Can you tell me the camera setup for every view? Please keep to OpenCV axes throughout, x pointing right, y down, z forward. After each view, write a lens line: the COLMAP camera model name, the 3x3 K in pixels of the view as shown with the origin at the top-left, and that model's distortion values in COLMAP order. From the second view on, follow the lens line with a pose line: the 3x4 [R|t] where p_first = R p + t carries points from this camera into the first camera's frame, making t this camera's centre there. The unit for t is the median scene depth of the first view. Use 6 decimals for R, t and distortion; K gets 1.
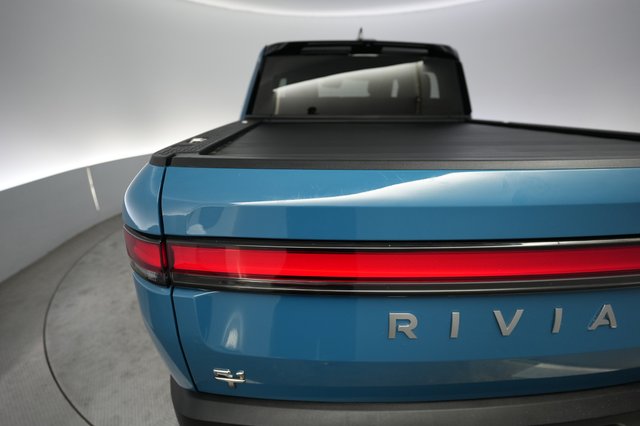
lens RADIAL K [[317.7, 0, 320.0], [0, 317.7, 213.0], [0, 0, 1]] dist [0.002269, 0.000496]
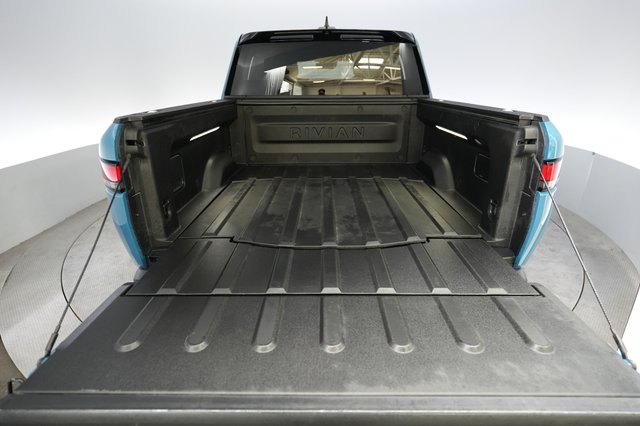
lens RADIAL K [[354.0, 0, 320.0], [0, 354.0, 213.0], [0, 0, 1]] dist [-0.002005, -0.000583]
pose [[0.995427, 0.028702, -0.091115, 0.238590], [-0.026899, 0.999419, 0.020955, 0.082841], [0.091663, -0.018408, 0.995620, -0.254045]]
